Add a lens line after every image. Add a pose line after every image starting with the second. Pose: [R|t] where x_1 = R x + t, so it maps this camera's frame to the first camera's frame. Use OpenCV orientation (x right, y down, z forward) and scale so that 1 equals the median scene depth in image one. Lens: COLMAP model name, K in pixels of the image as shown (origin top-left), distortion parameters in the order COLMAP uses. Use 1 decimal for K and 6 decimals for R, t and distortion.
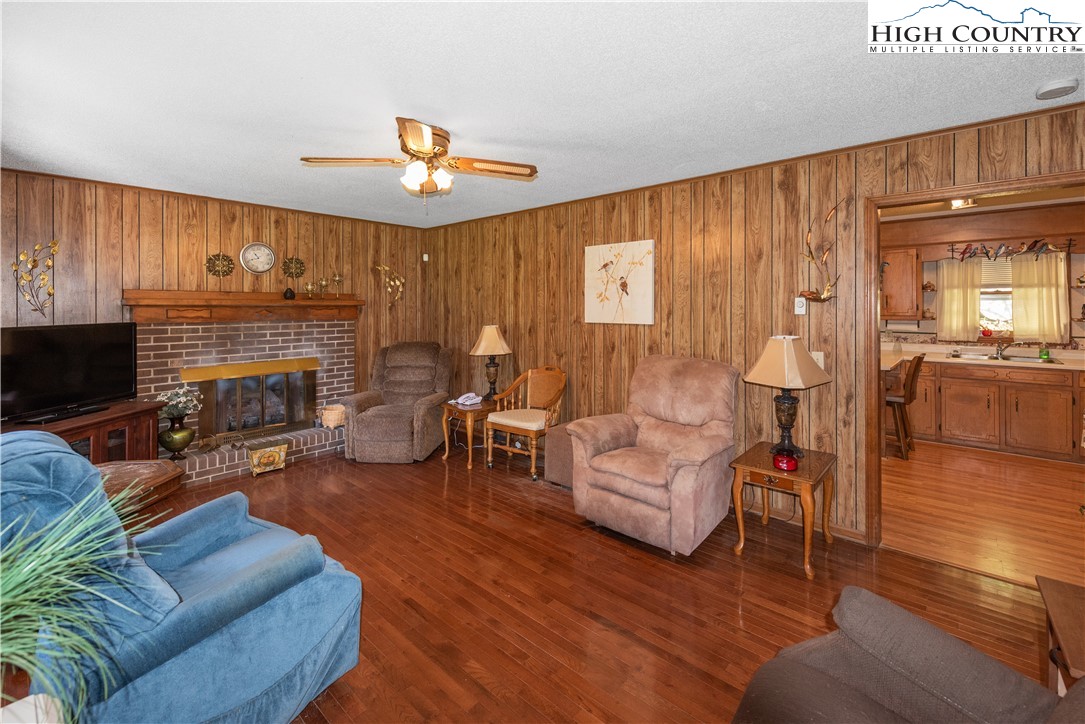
lens RADIAL K [[472.5, 0, 545.3], [0, 472.5, 305.3], [0, 0, 1]] dist [-0.000915, -0.000226]
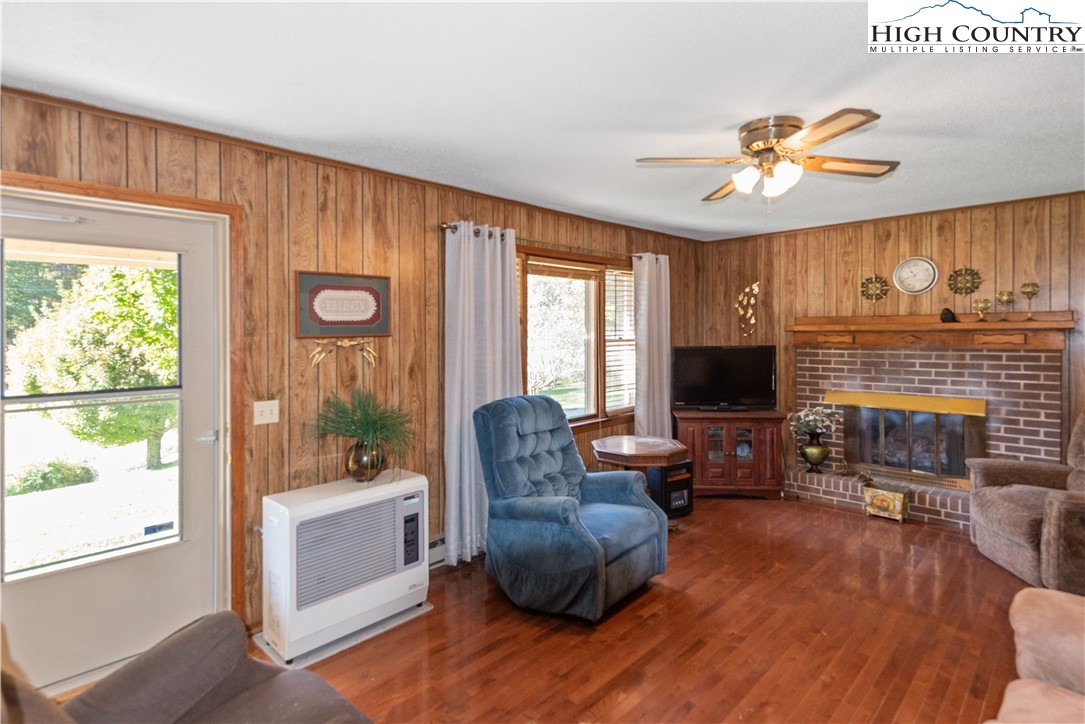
lens RADIAL K [[529.1, 0, 543.9], [0, 529.1, 335.4], [0, 0, 1]] dist [0.000307, -0.000173]
pose [[-0.065026, 0.005160, -0.997870, 0.407707], [0.010731, 0.999932, 0.004471, -0.001916], [0.997826, -0.010417, -0.065077, 0.388737]]
